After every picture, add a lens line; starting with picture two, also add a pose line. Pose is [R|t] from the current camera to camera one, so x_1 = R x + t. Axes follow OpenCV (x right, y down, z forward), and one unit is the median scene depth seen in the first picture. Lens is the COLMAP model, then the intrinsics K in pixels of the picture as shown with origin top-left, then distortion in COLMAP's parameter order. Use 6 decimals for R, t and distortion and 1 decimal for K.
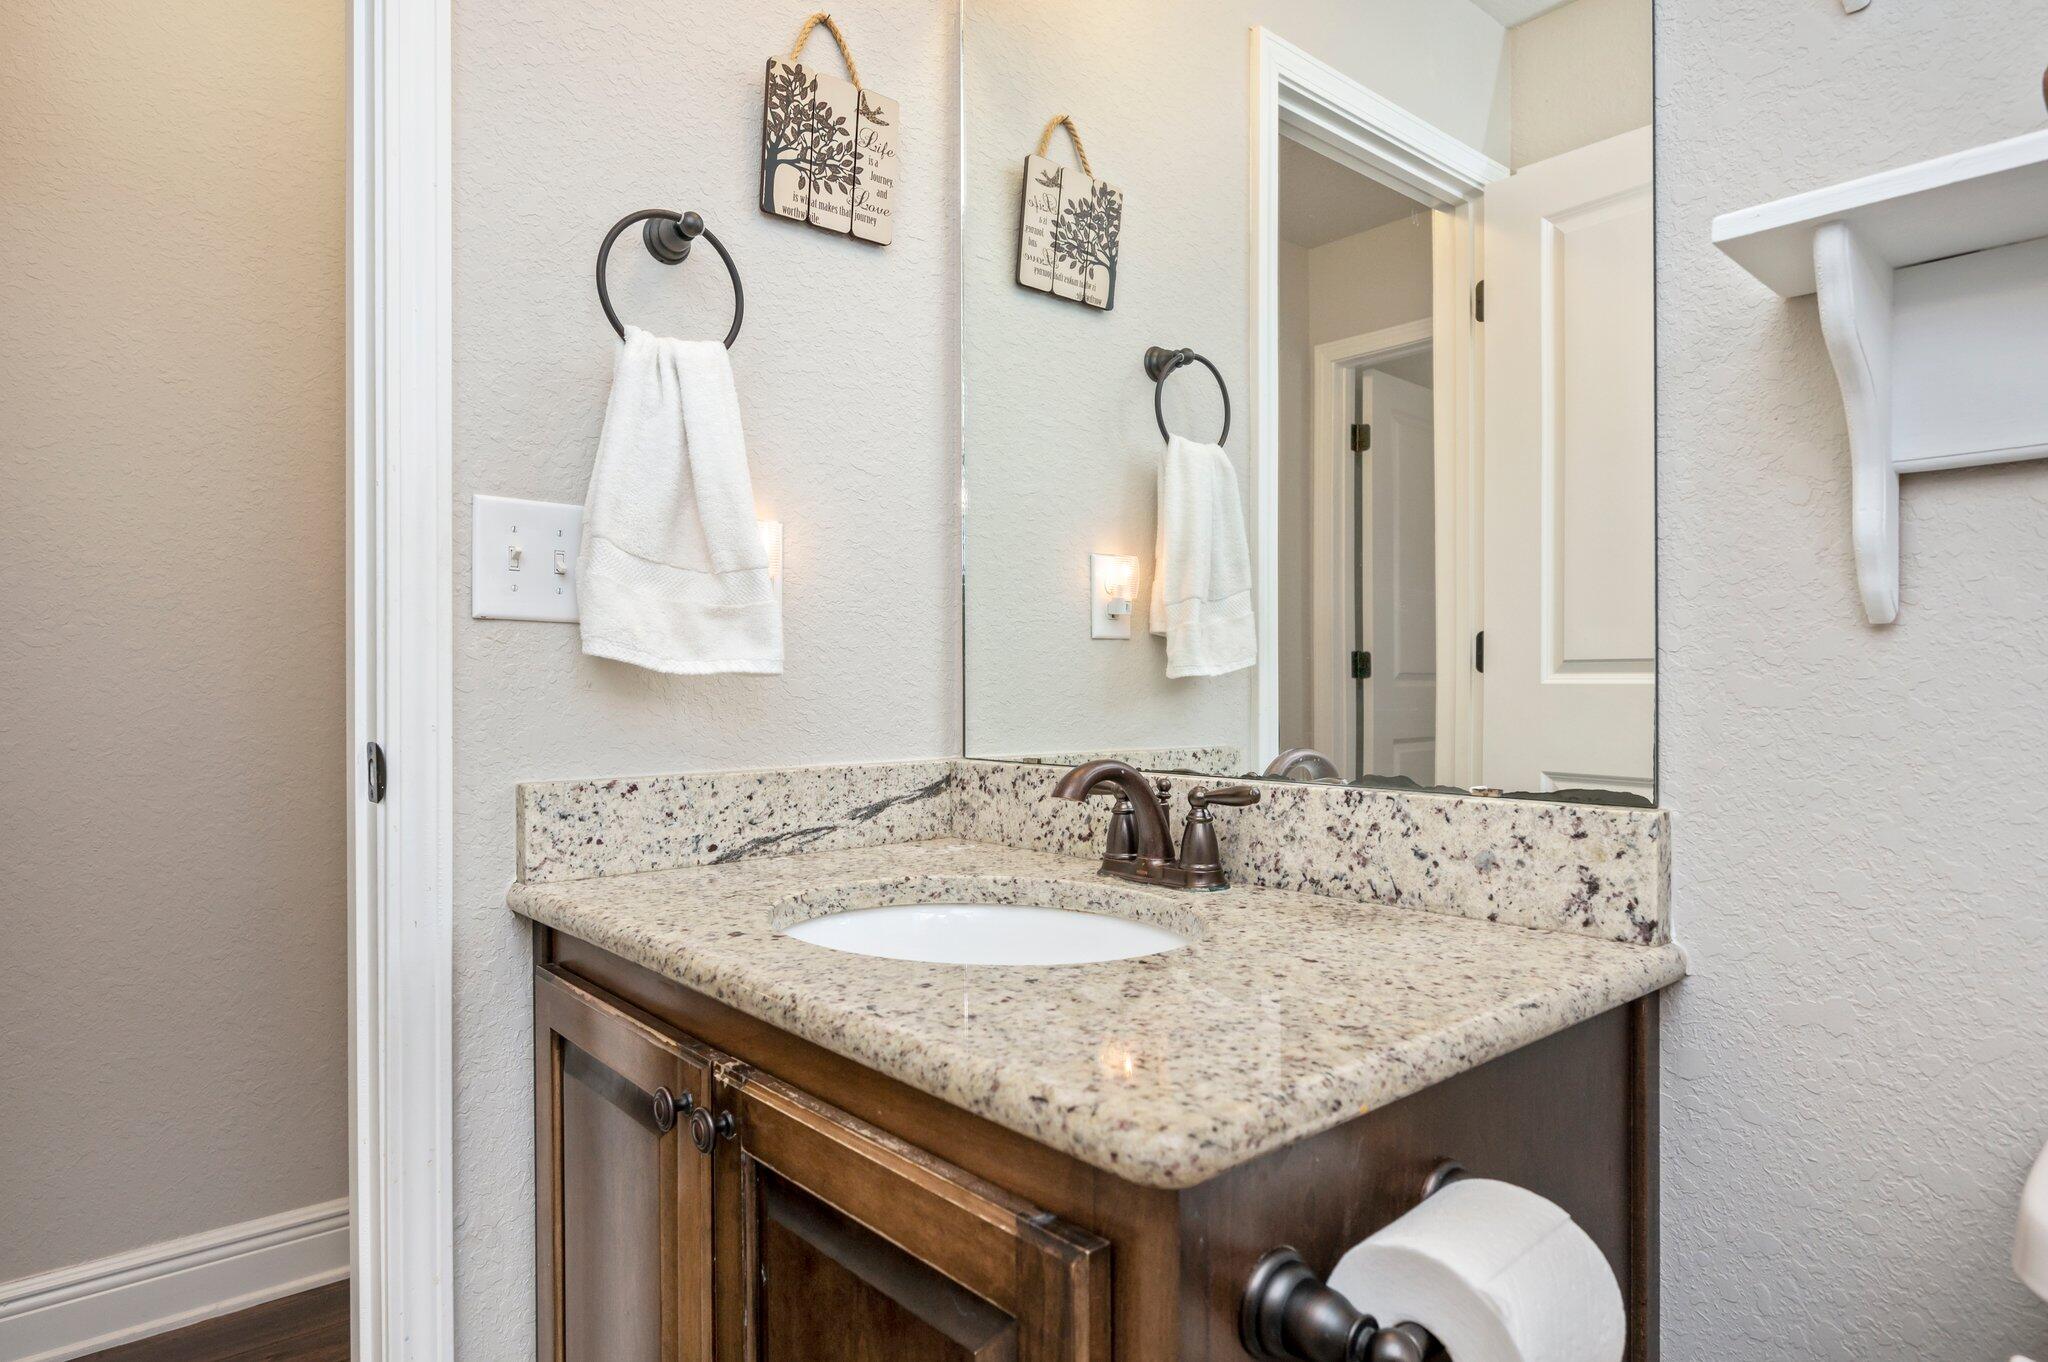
lens RADIAL K [[1212.0, 0, 1039.7], [0, 1212.0, 679.0], [0, 0, 1]] dist [-0.009485, -0.004419]
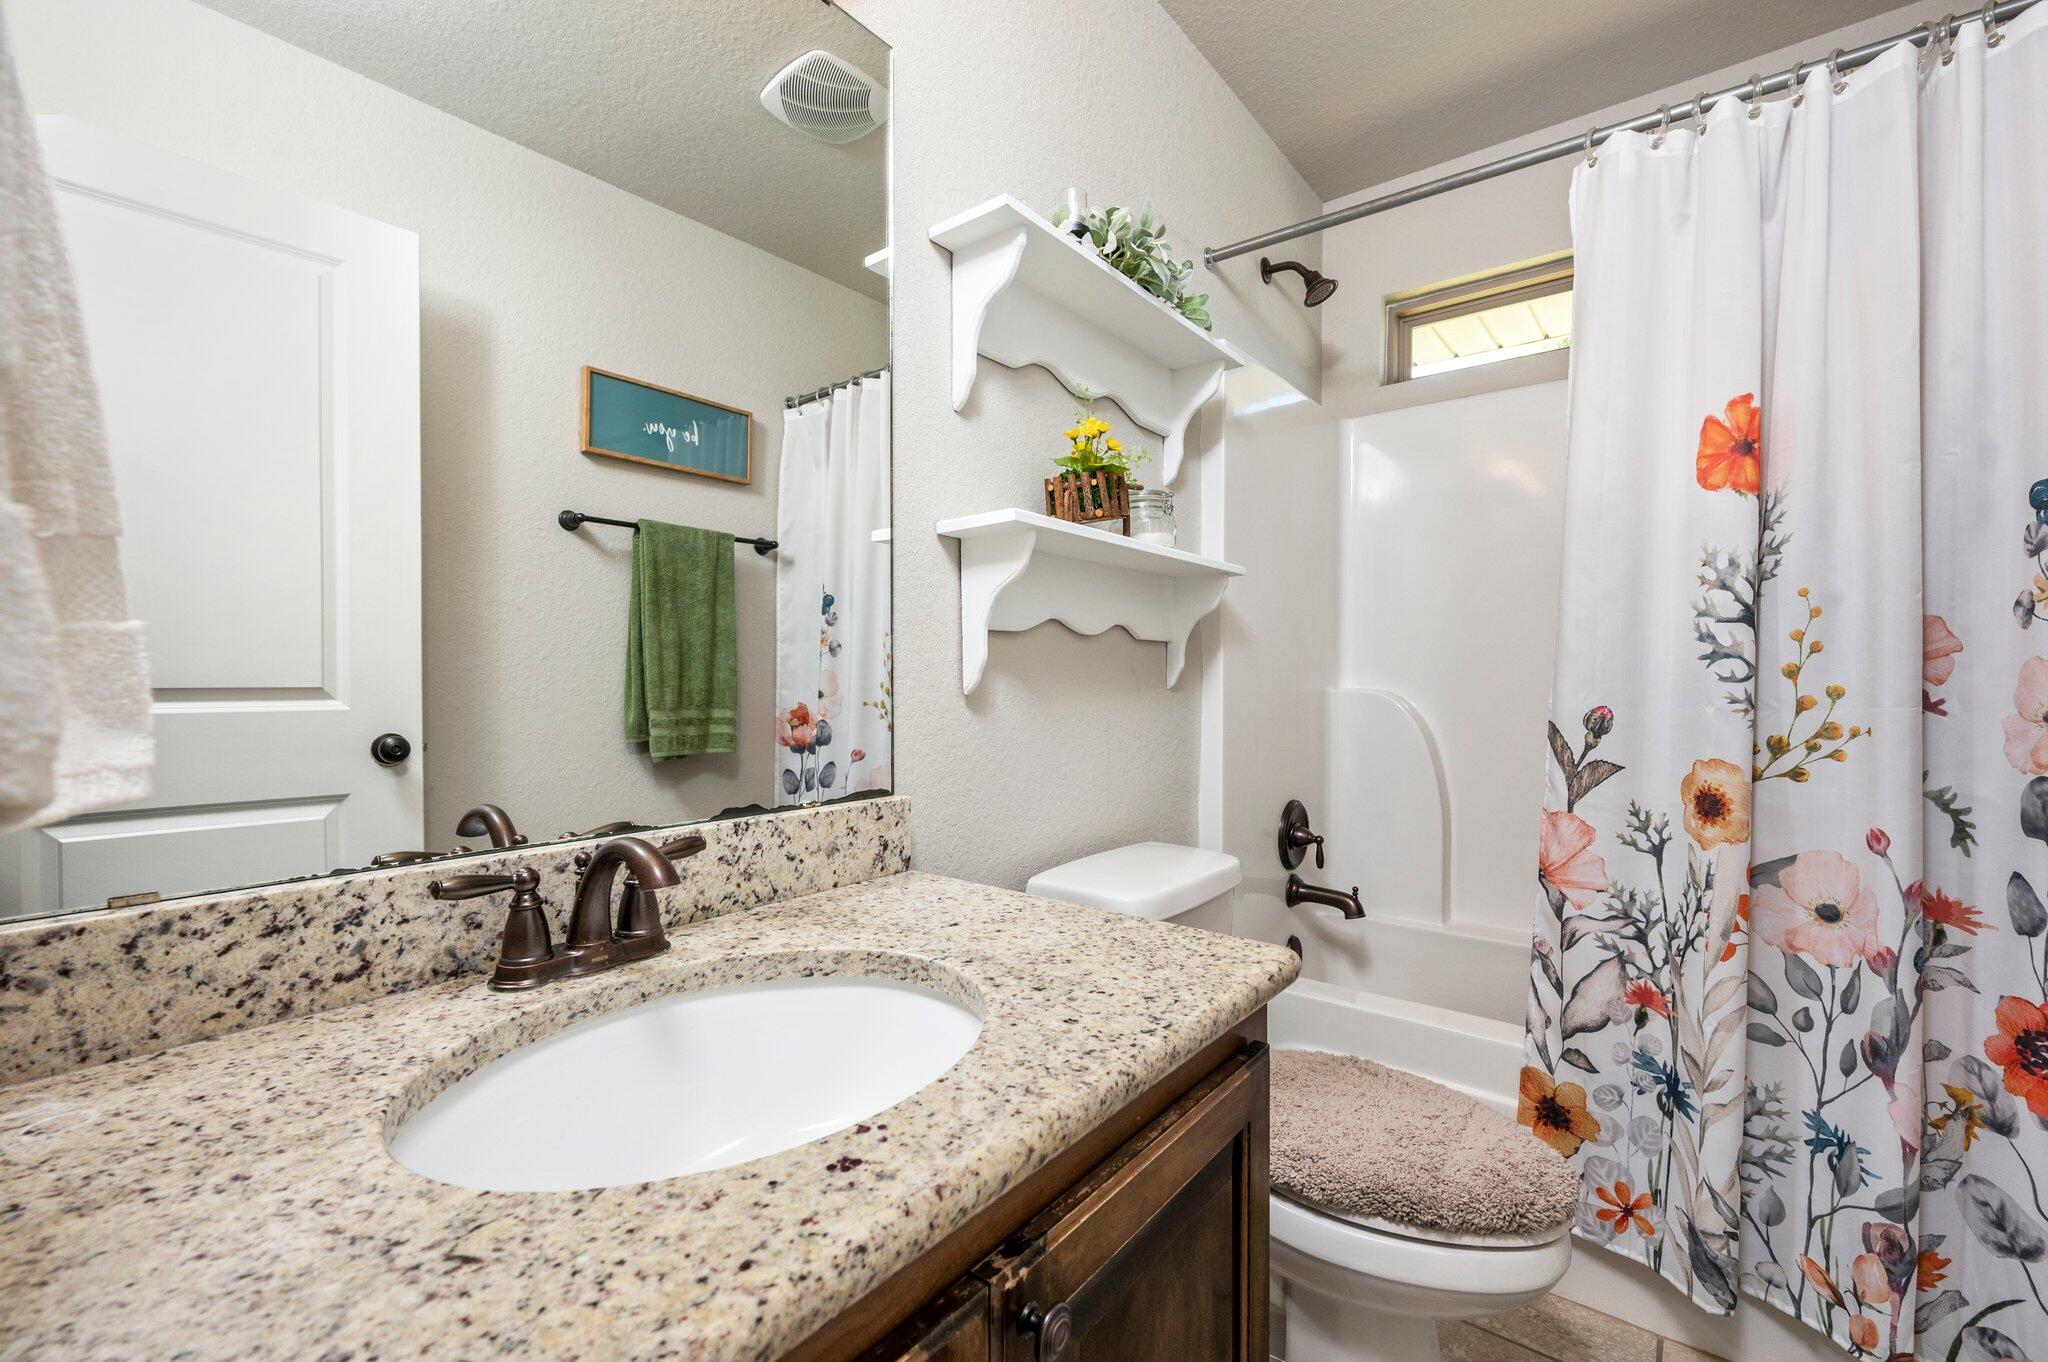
lens RADIAL K [[835.9, 0, 1041.1], [0, 835.9, 683.6], [0, 0, 1]] dist [-0.004831, 0.000448]
pose [[-0.176779, 0.000030, 0.984251, -0.656997], [-0.000517, 1.000000, -0.000124, -0.050966], [-0.984250, -0.000531, -0.176779, 0.880551]]
